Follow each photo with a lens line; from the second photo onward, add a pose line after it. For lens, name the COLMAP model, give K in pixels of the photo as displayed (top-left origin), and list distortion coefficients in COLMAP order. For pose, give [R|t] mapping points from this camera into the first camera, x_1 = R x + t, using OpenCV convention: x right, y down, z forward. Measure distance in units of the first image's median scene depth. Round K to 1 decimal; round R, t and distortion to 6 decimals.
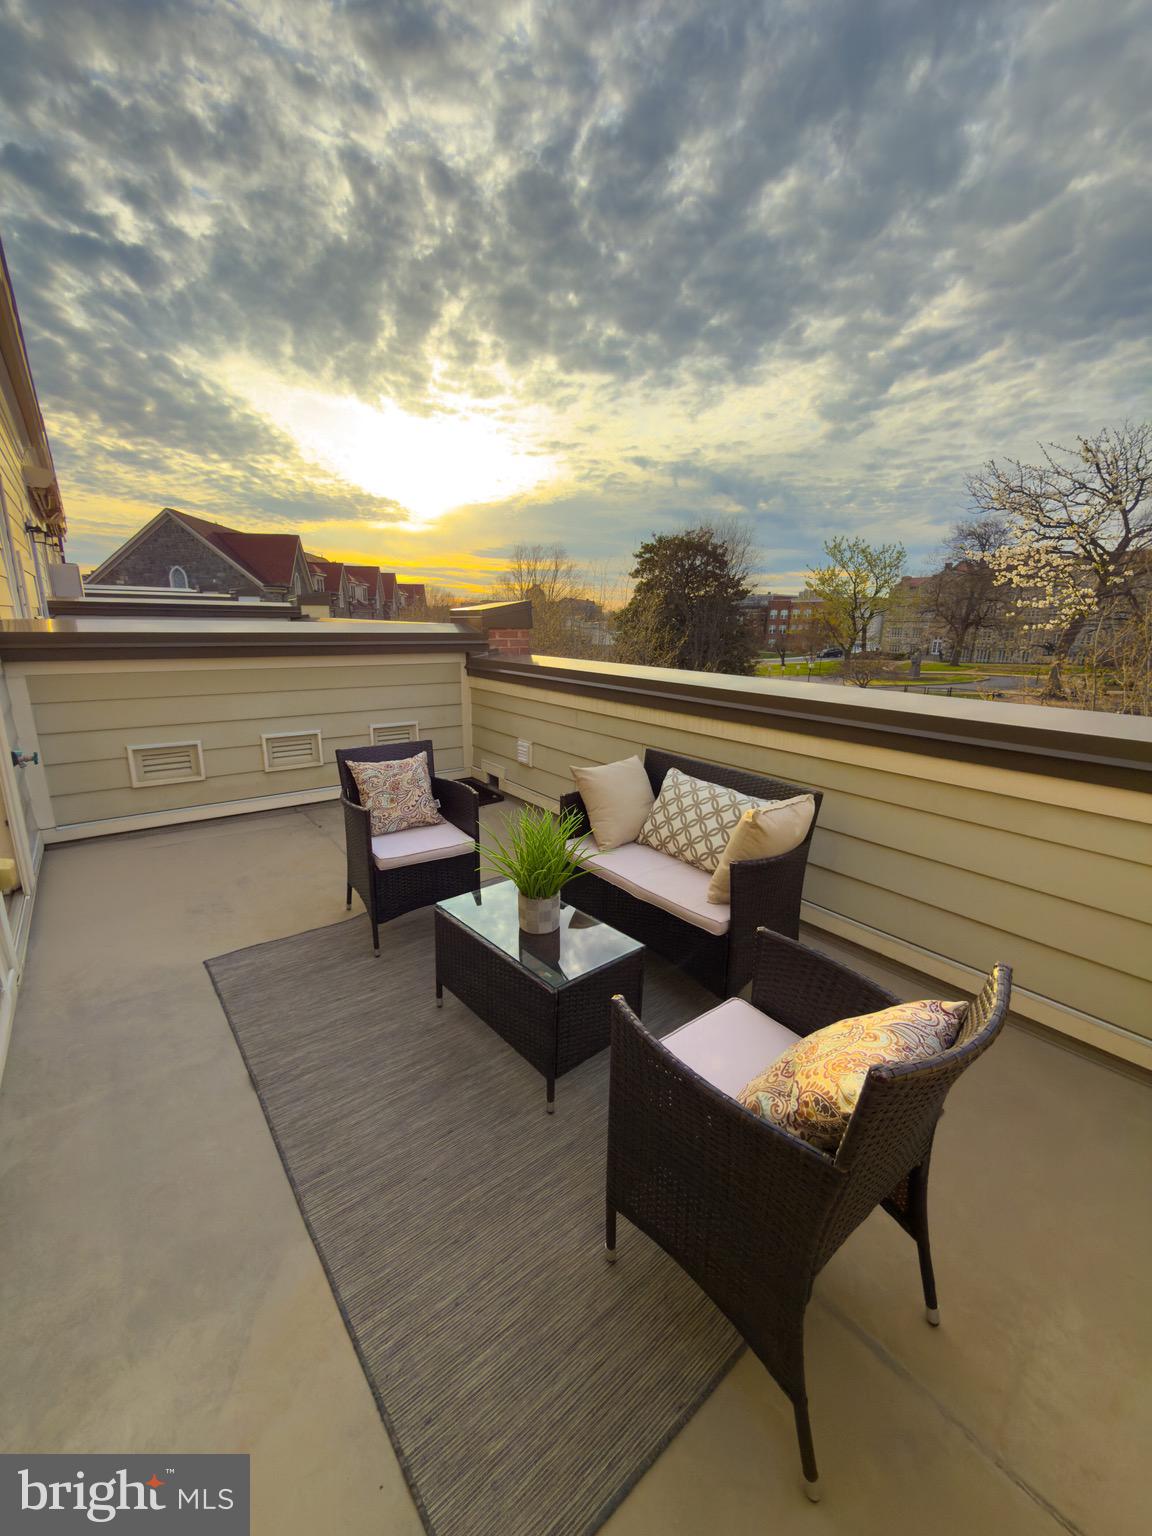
lens RADIAL K [[599.8, 0, 576.4], [0, 599.8, 771.3], [0, 0, 1]] dist [0.000823, 0.000135]
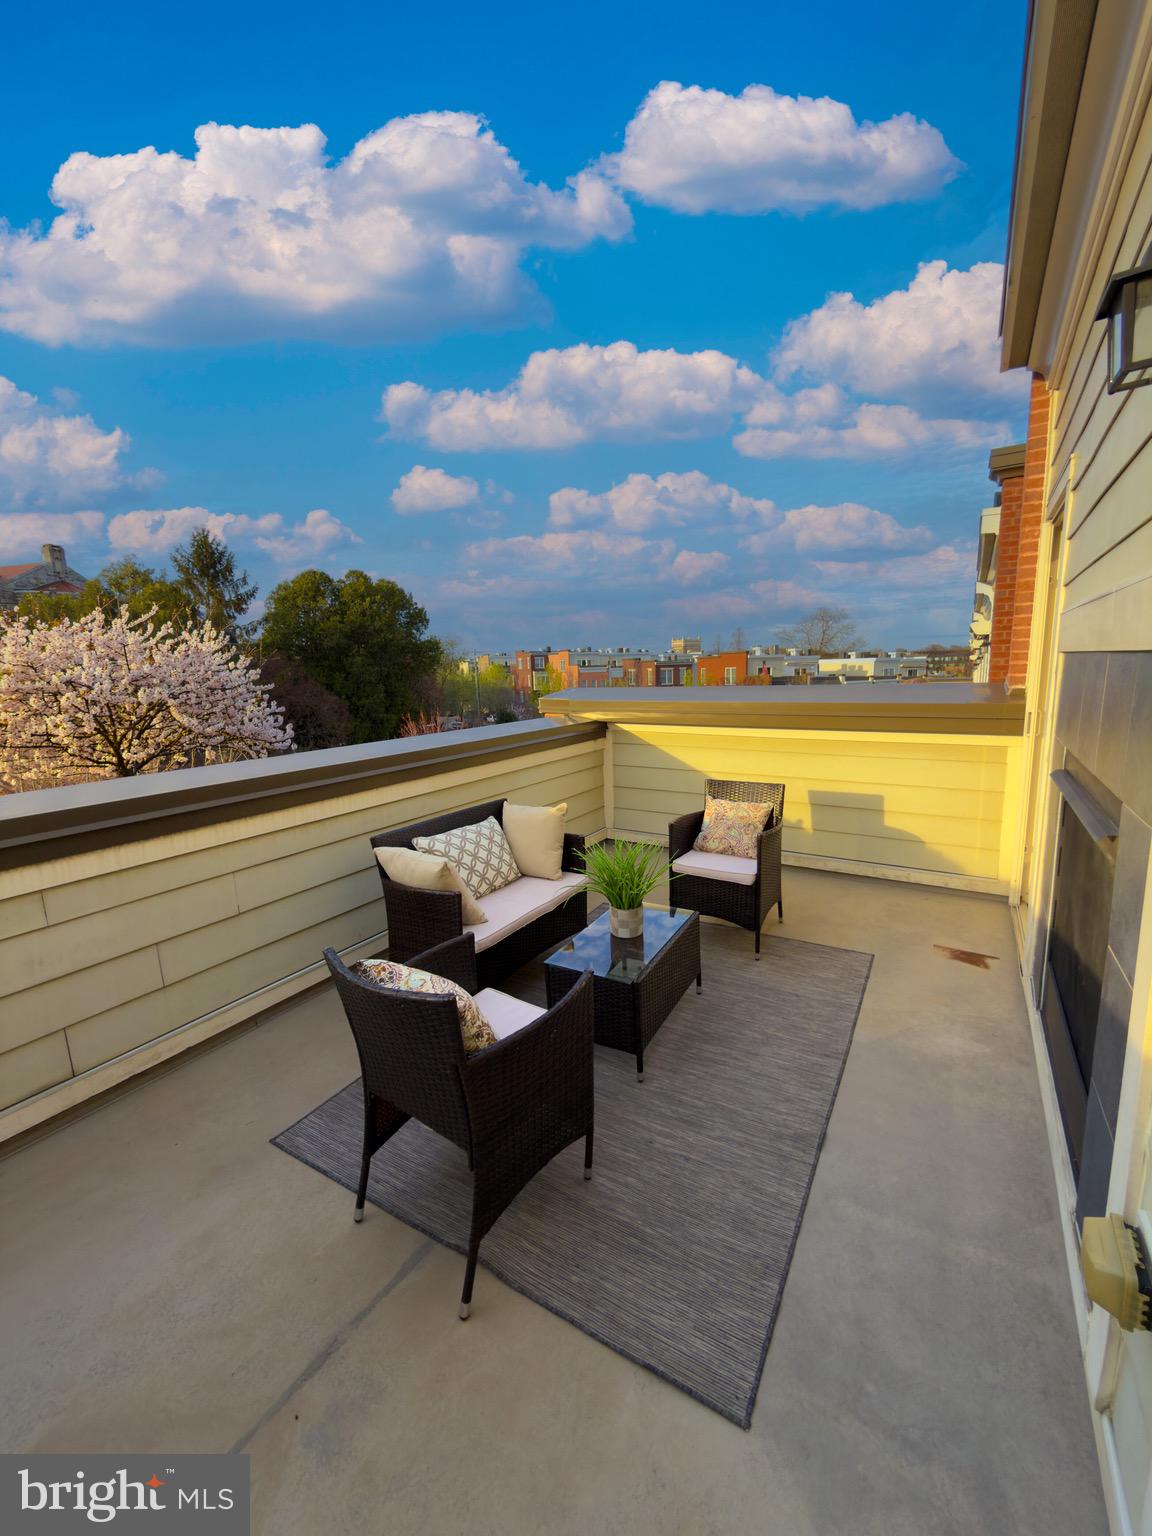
lens RADIAL K [[625.9, 0, 576.4], [0, 625.9, 765.4], [0, 0, 1]] dist [-0.000449, -0.000095]
pose [[-0.336483, -0.154213, 0.928977, -1.069908], [0.266471, 0.930588, 0.250998, -0.375540], [-0.903201, 0.332001, -0.272034, 1.210662]]
